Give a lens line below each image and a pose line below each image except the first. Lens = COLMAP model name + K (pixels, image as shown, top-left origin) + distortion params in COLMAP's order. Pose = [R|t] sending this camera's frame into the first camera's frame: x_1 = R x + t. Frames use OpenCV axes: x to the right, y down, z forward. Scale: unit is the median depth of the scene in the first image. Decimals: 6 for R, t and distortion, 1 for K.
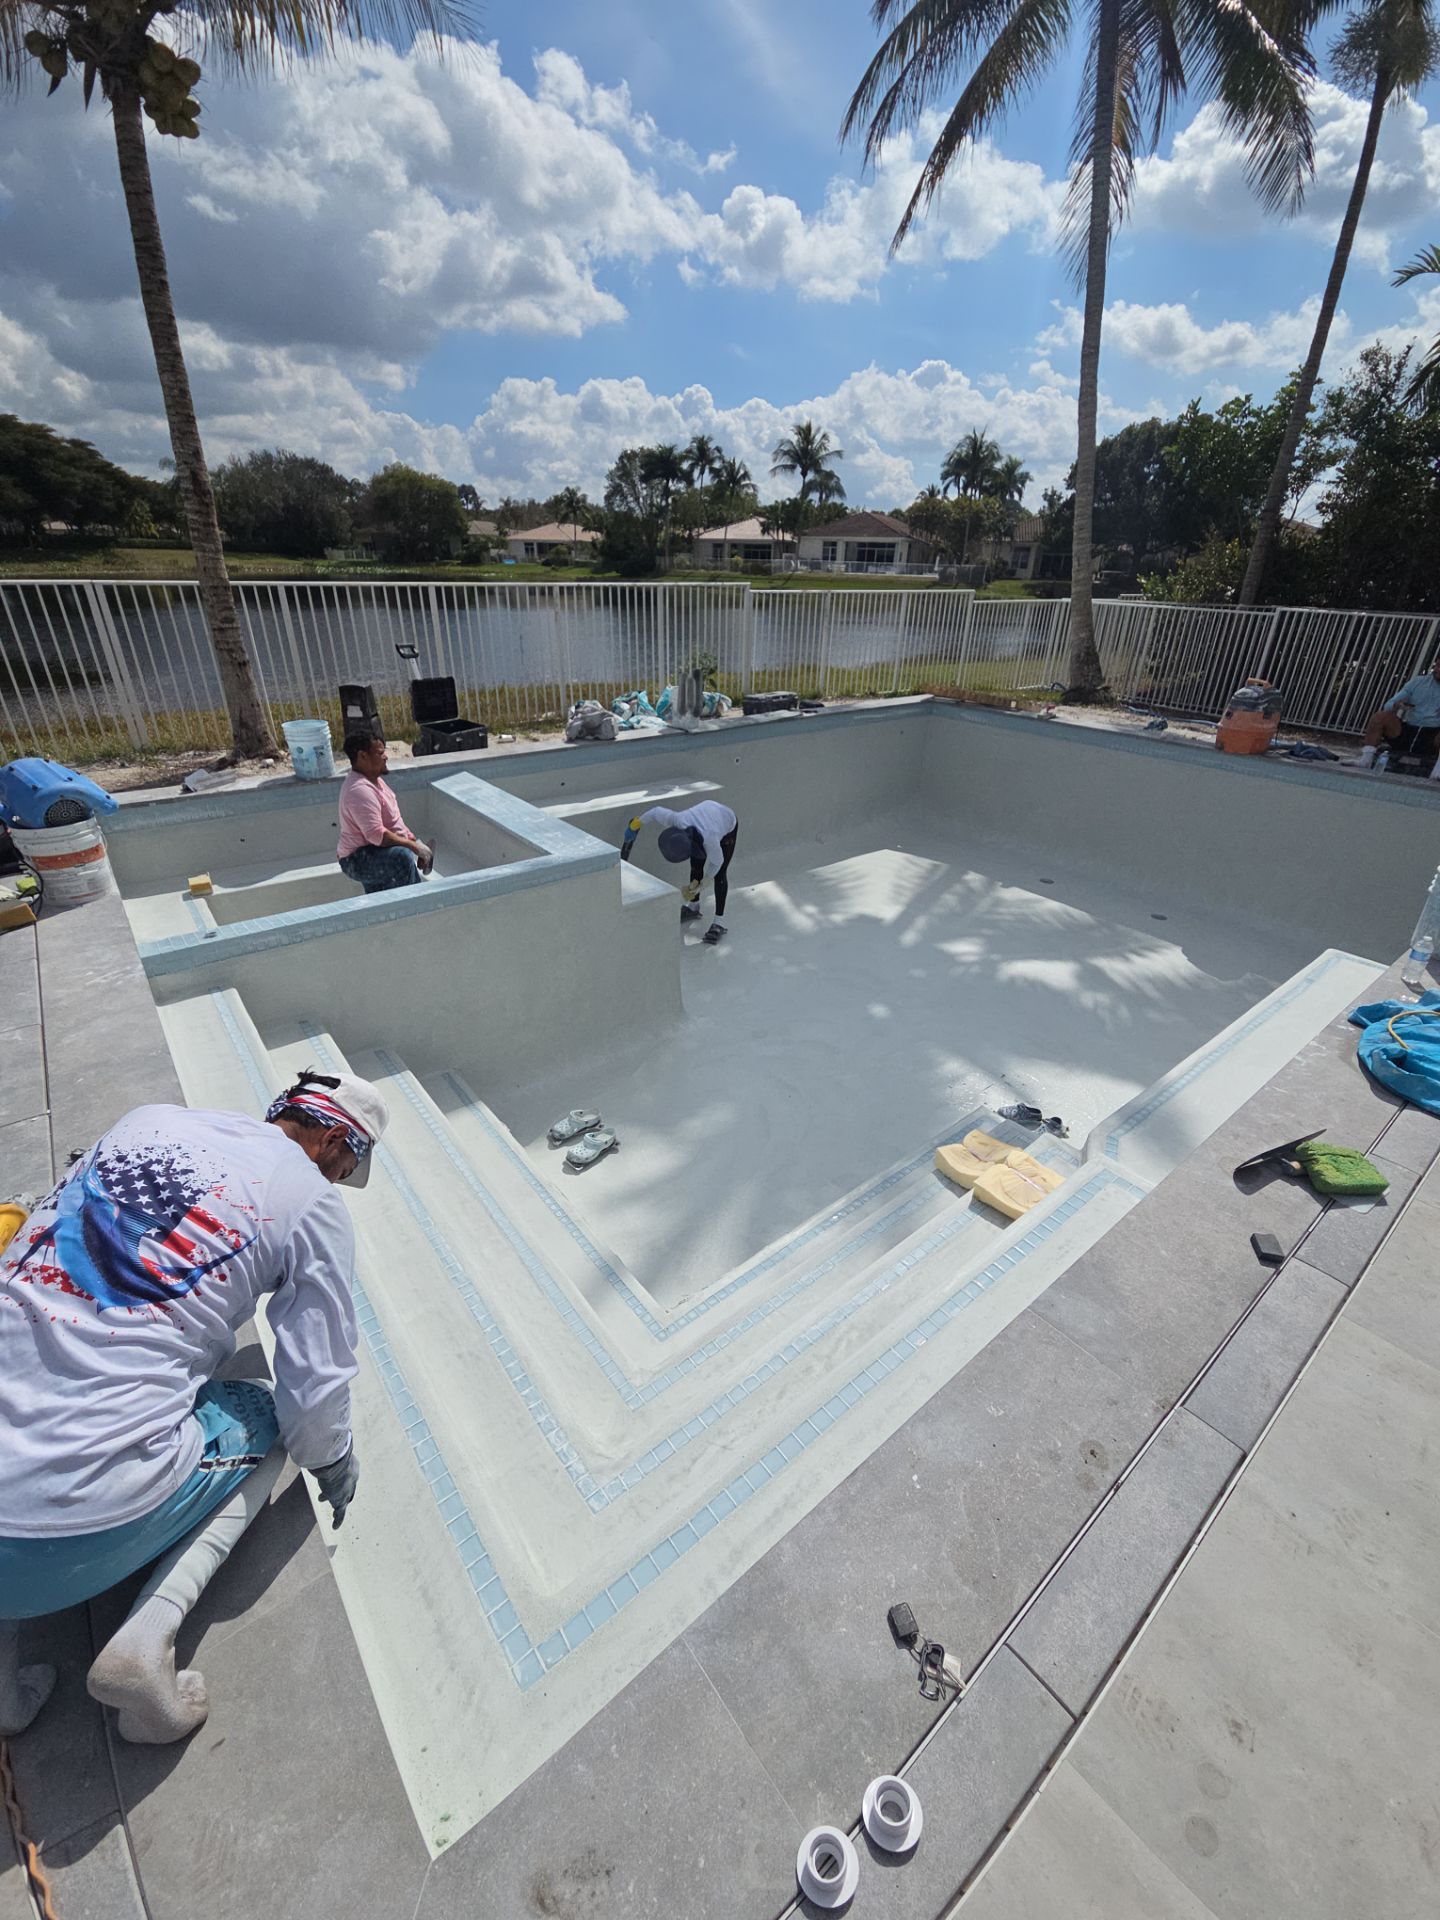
lens RADIAL K [[782.9, 0, 726.9], [0, 782.9, 951.5], [0, 0, 1]] dist [0.004159, -0.004176]
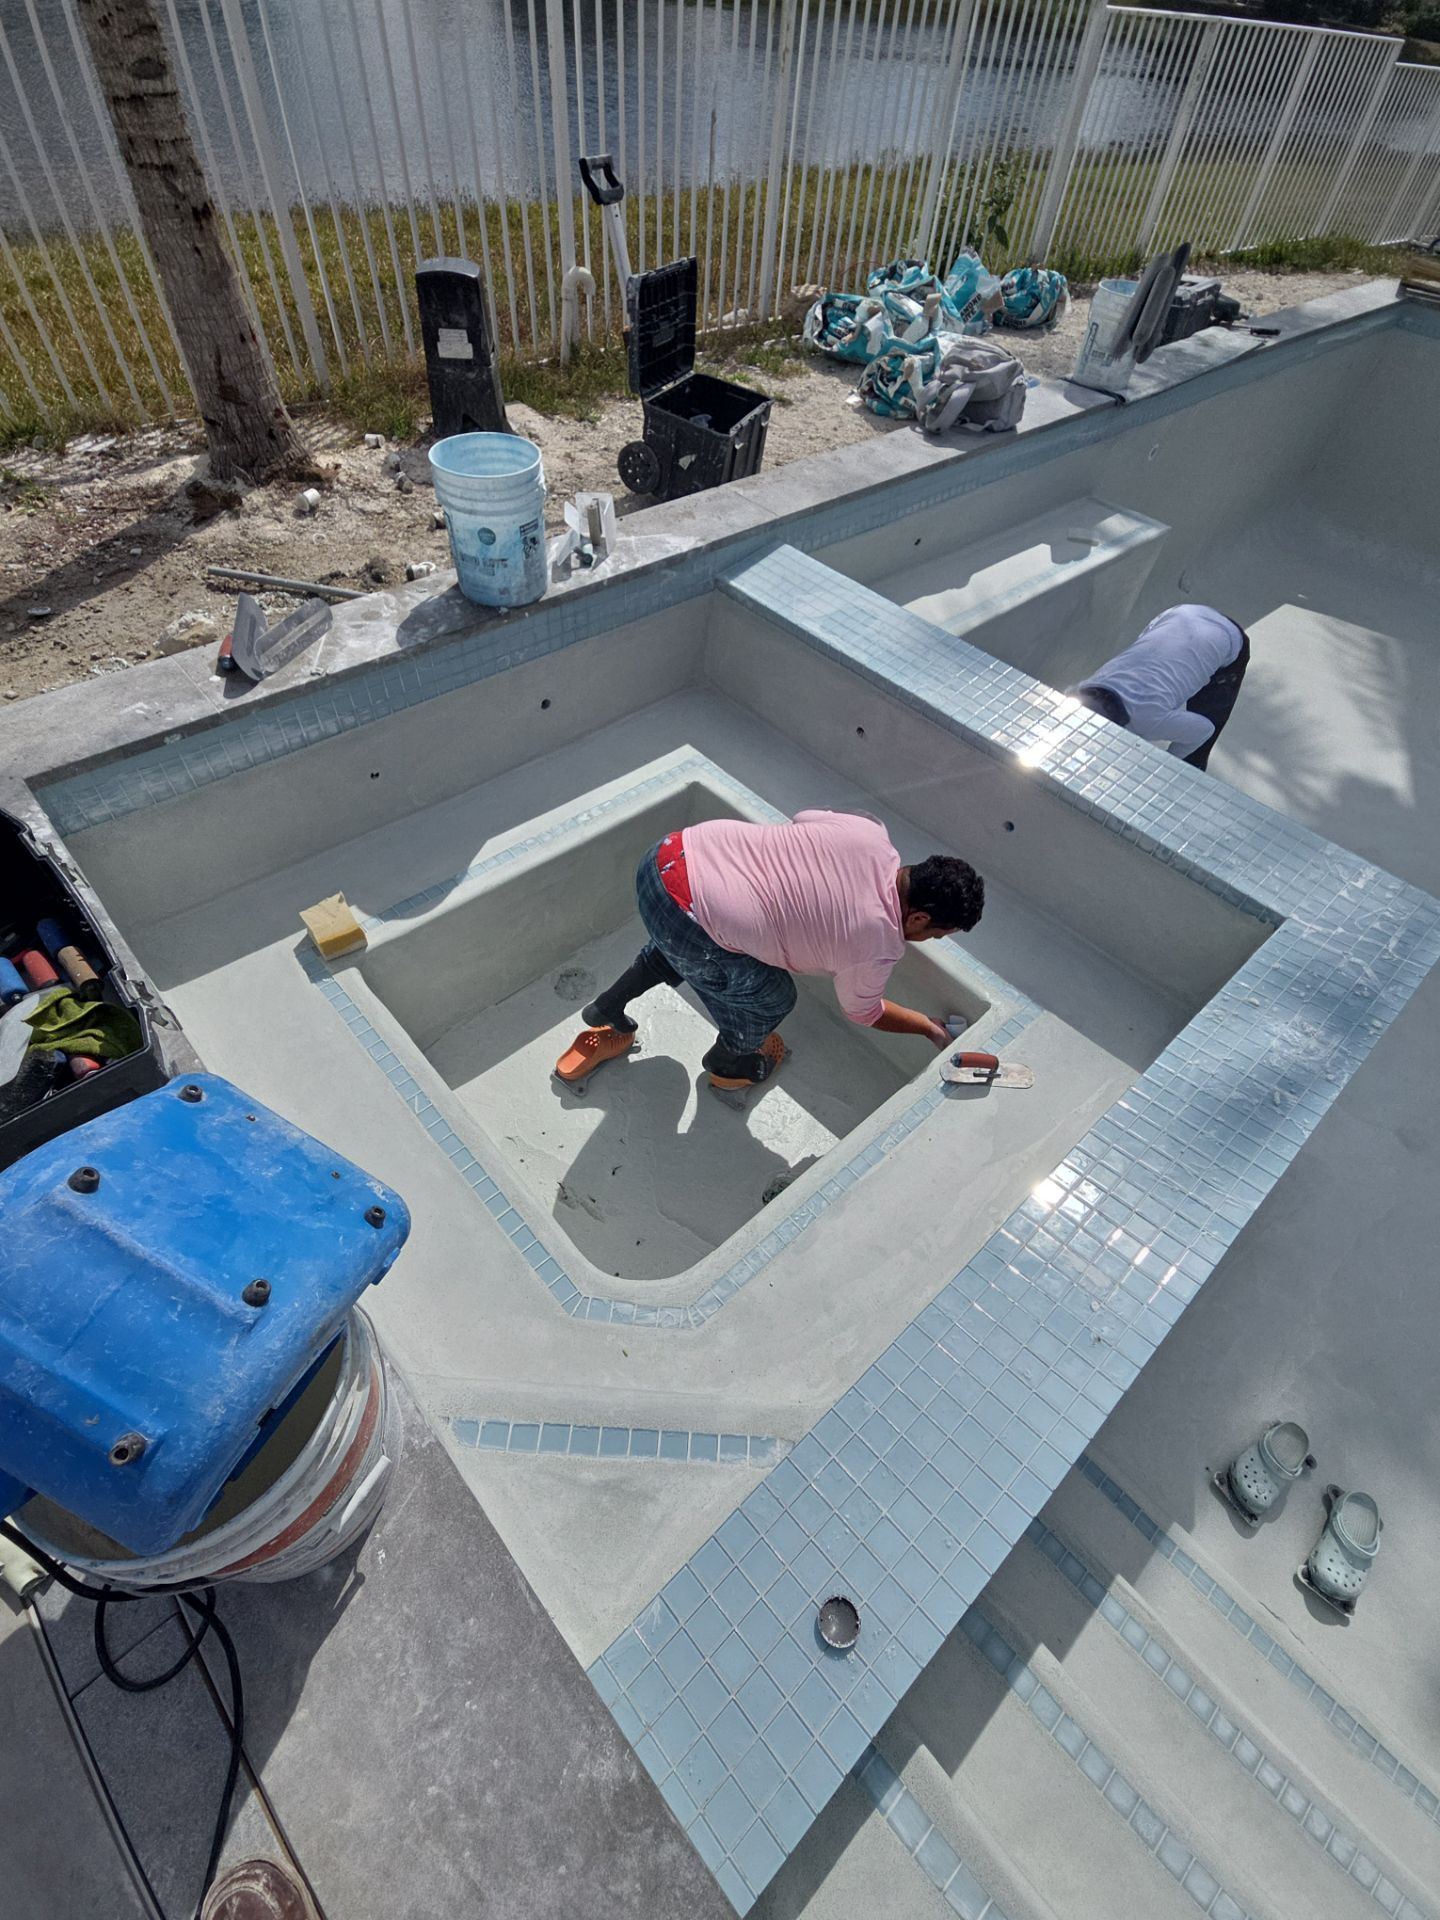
lens RADIAL K [[876.9, 0, 725.2], [0, 876.9, 963.0], [0, 0, 1]] dist [-0.002854, -0.000971]
pose [[0.997449, -0.016653, 0.069414, -0.385188], [-0.012848, 0.914649, 0.404045, -0.200838], [-0.070218, -0.403906, 0.912101, 0.429675]]
